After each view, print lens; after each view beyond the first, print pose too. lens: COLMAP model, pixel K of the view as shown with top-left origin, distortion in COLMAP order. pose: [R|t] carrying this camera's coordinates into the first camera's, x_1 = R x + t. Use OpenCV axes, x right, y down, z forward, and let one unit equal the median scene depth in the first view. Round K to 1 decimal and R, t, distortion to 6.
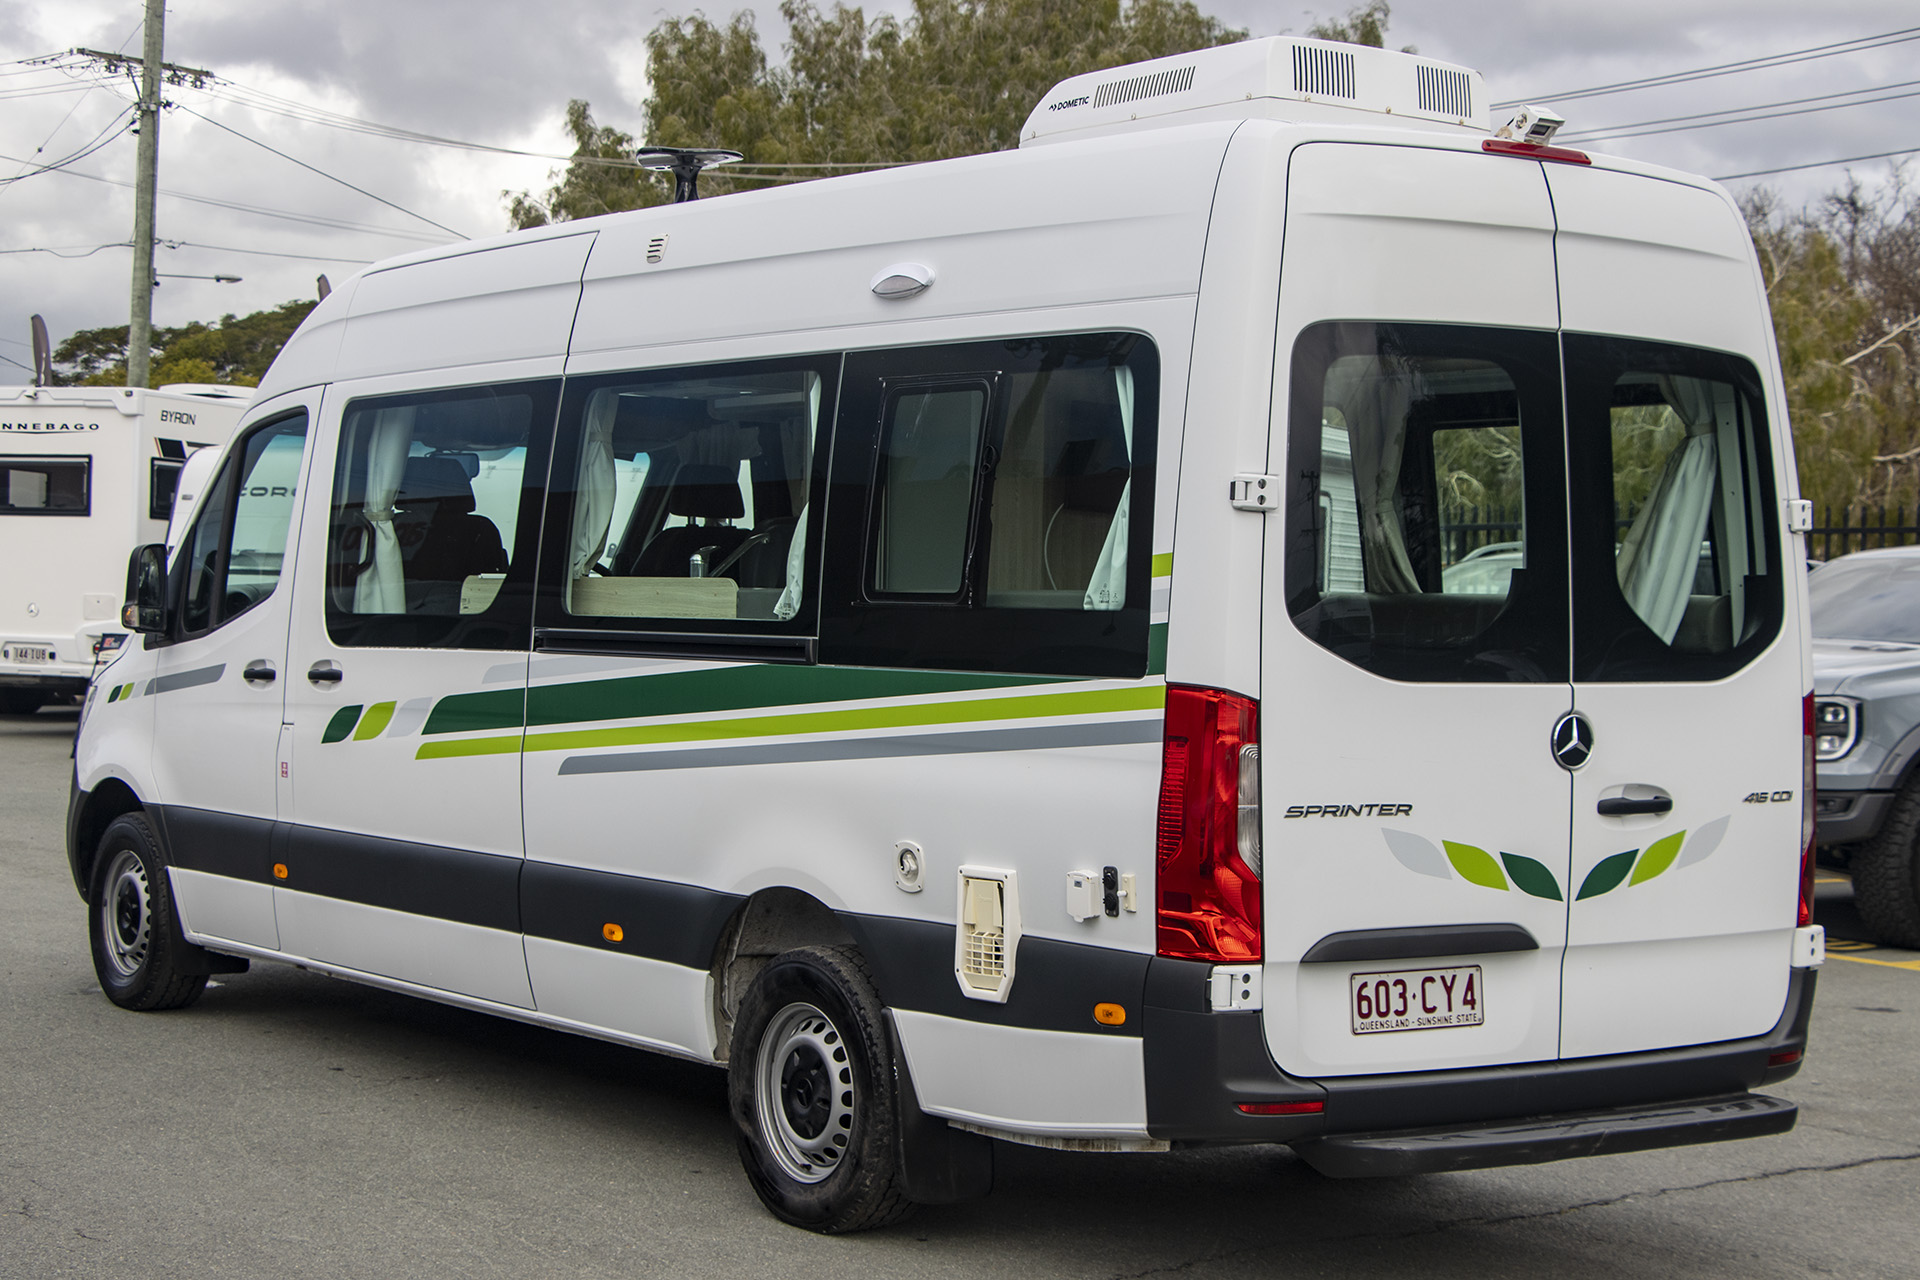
lens RADIAL K [[2959.0, 0, 1008.2], [0, 2959.0, 676.1], [0, 0, 1]] dist [0.192991, 0.000000]
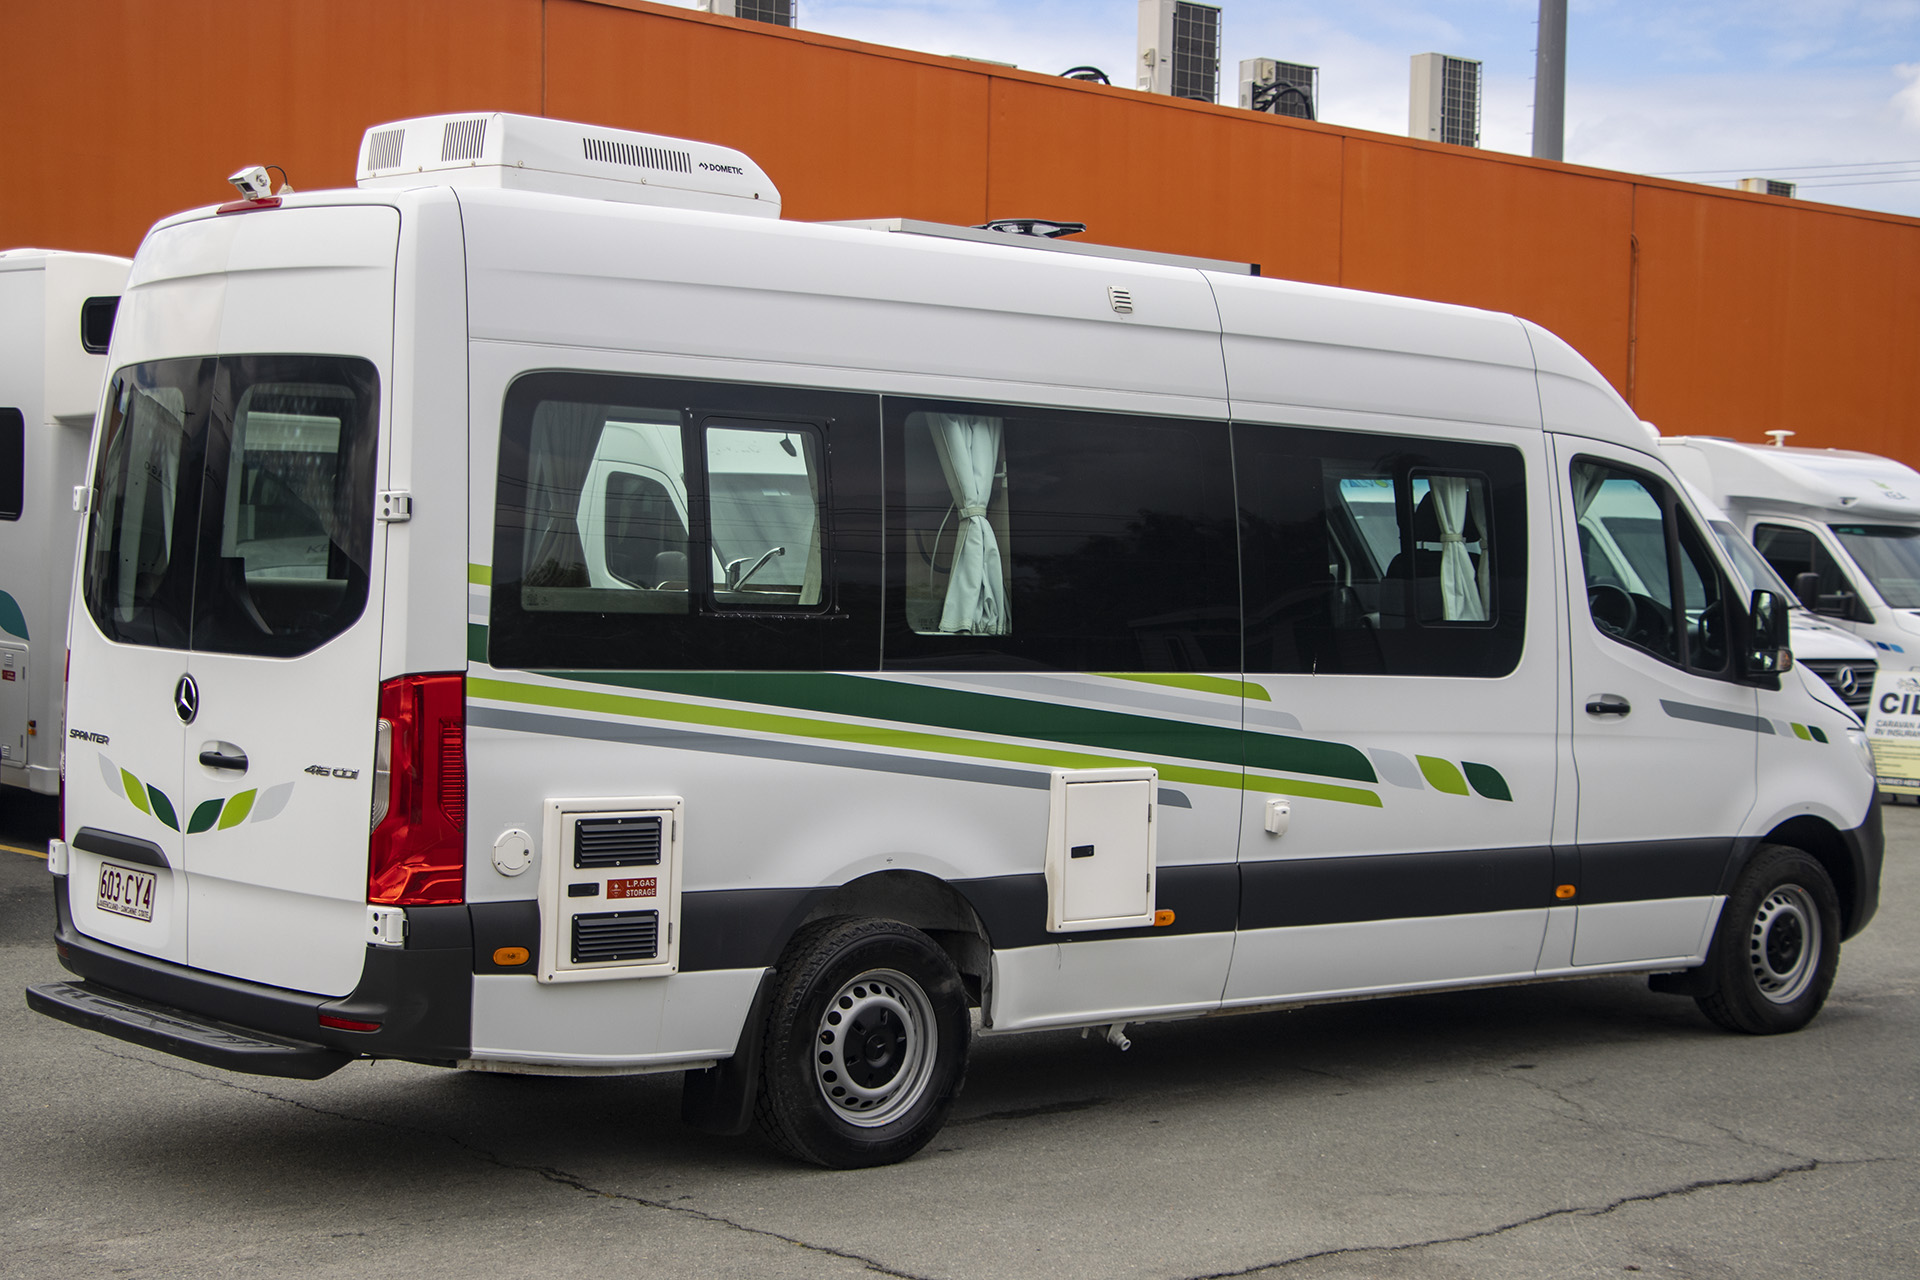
lens RADIAL K [[2959.0, 0, 1035.9], [0, 2959.0, 684.3], [0, 0, 1]] dist [0.192991, 0.000000]
pose [[0.098125, 0.025398, -0.994850, 1.421525], [-0.057169, 0.998167, 0.019844, -0.027474], [0.993531, 0.054927, 0.099397, 1.219632]]
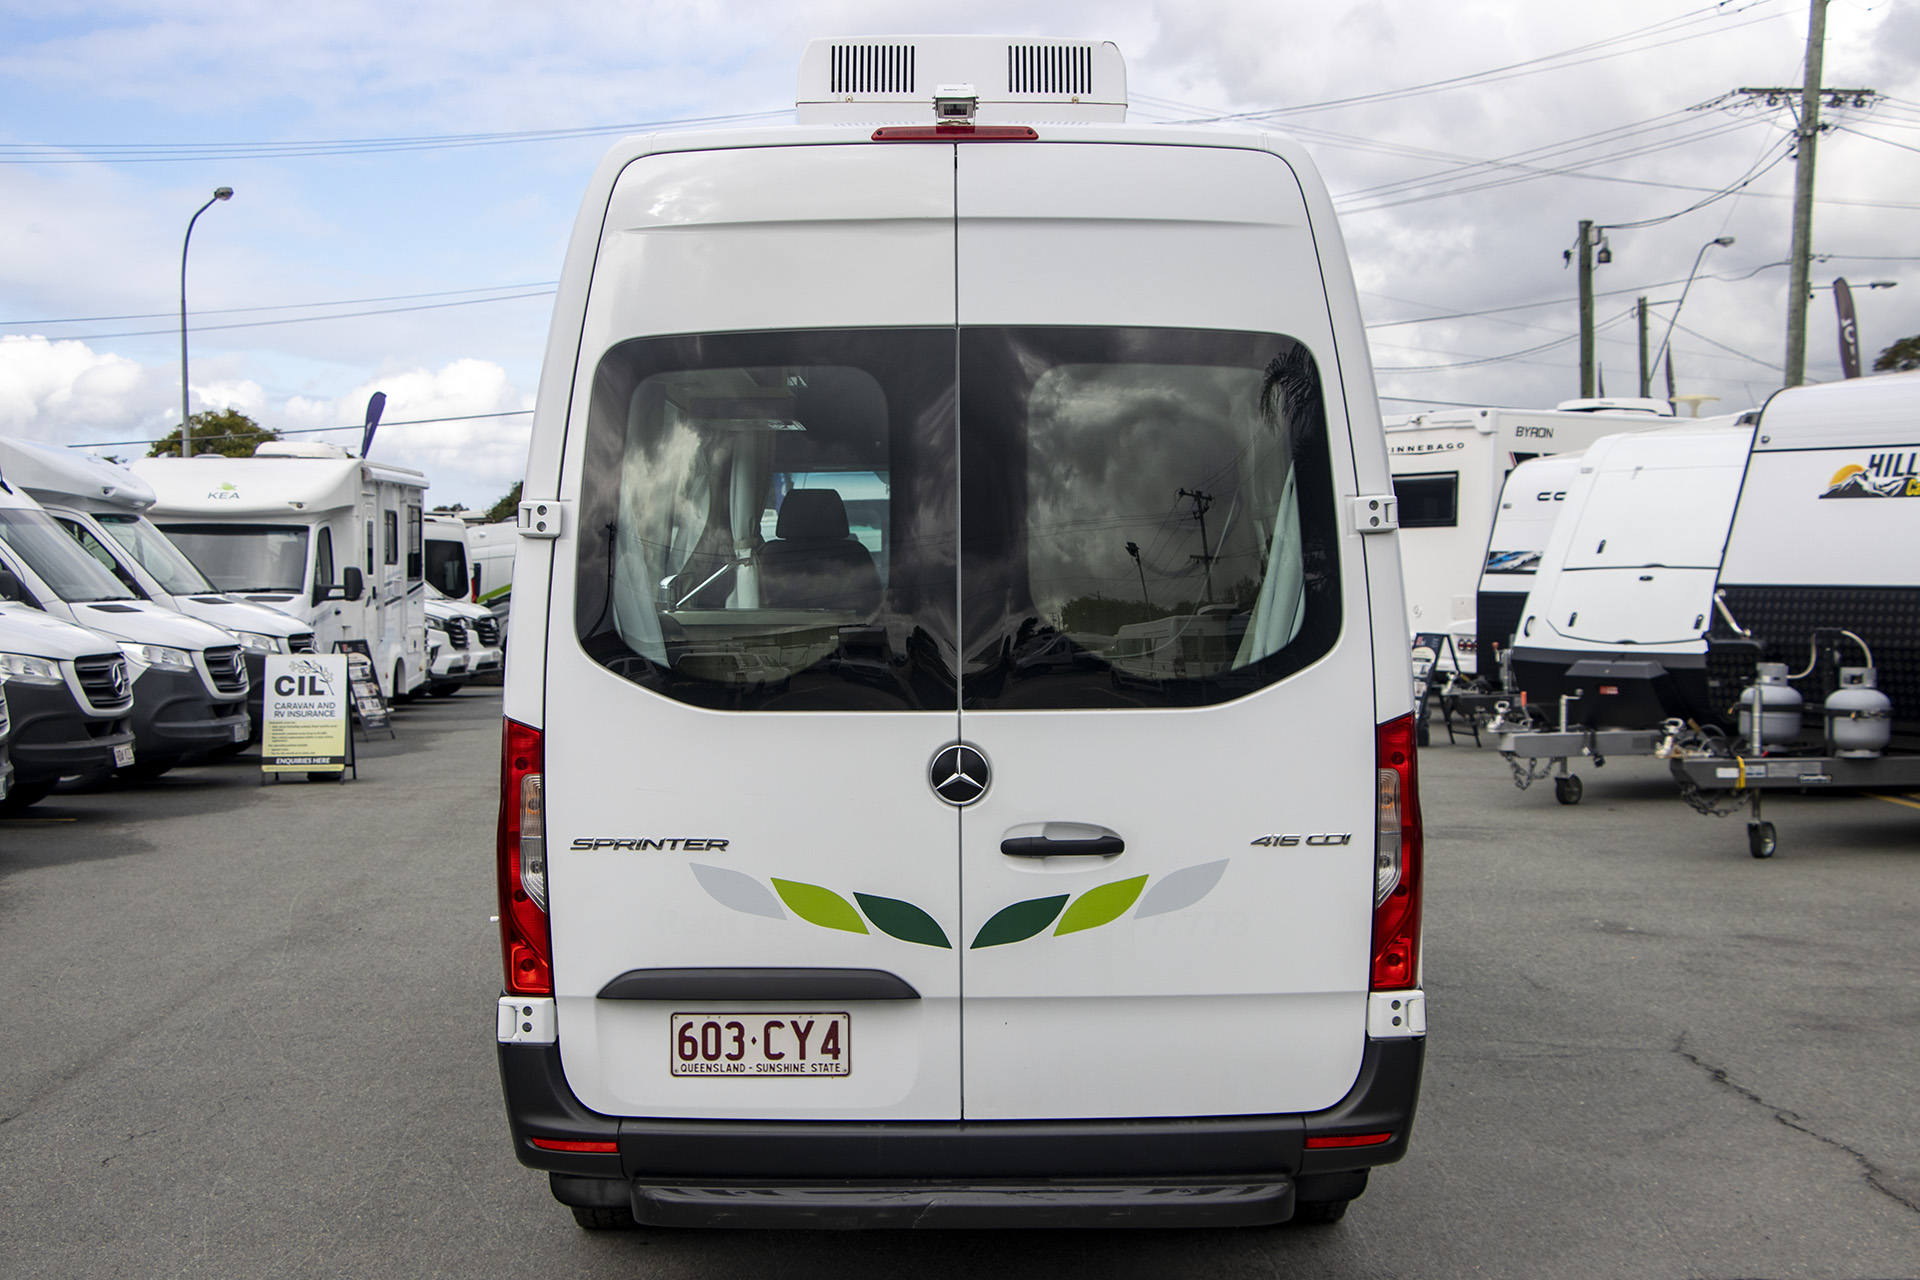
lens RADIAL K [[2766.3, 0, 1001.5], [0, 2766.3, 690.7], [0, 0, 1]] dist [0.079462, 0.000000]
pose [[0.811149, 0.000012, -0.584839, 0.697471], [0.006397, 0.999940, 0.008894, -0.011339], [0.584804, -0.010956, 0.811101, 0.319087]]
